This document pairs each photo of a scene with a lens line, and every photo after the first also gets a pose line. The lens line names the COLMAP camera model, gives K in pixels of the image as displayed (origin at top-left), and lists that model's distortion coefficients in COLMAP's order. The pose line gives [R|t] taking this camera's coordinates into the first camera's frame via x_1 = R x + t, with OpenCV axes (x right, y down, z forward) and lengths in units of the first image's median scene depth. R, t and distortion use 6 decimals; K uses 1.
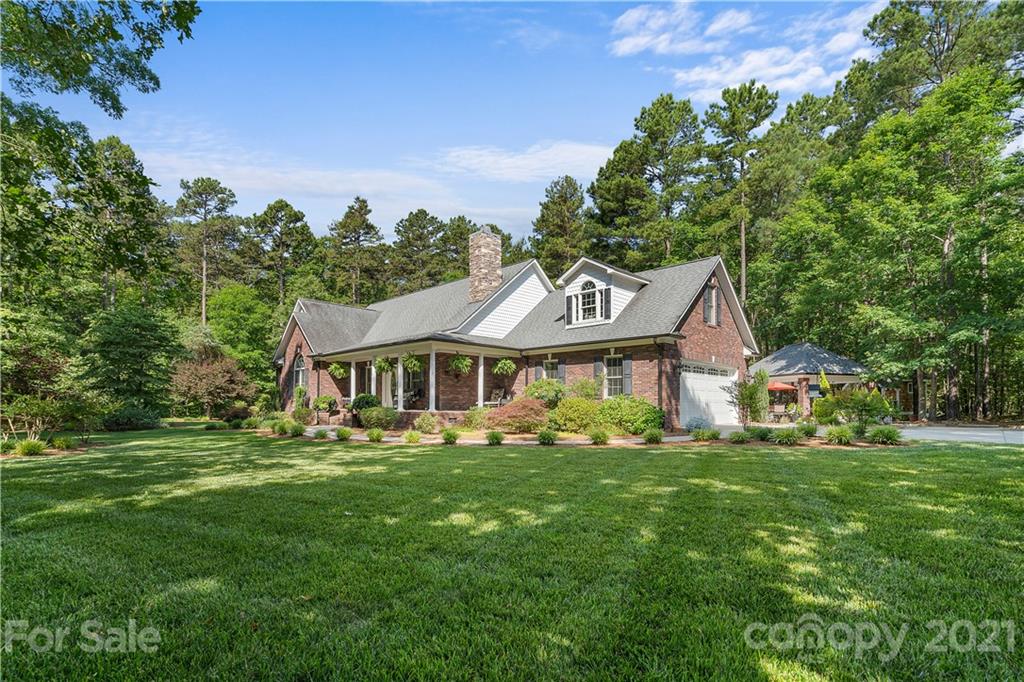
lens RADIAL K [[467.6, 0, 511.2], [0, 467.6, 386.1], [0, 0, 1]] dist [0.001120, -0.000758]
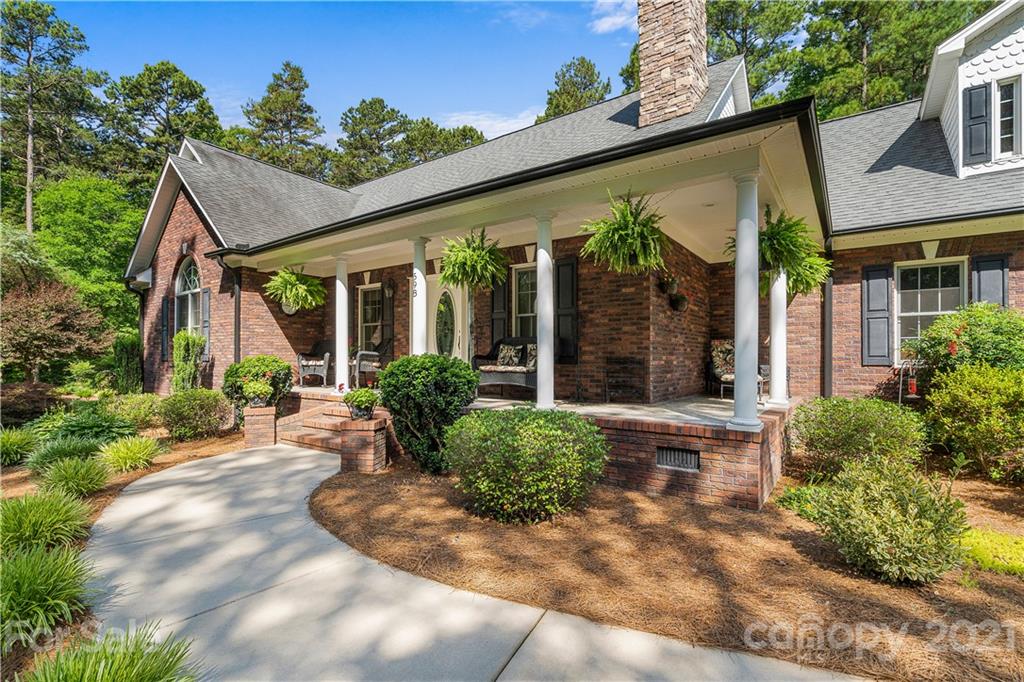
lens RADIAL K [[467.6, 0, 511.7], [0, 467.6, 346.1], [0, 0, 1]] dist [0.001120, -0.000758]
pose [[0.987519, -0.000554, 0.157496, -0.149049], [-0.002011, 0.999868, 0.016125, 0.003562], [-0.157484, -0.016241, 0.987388, 0.347768]]
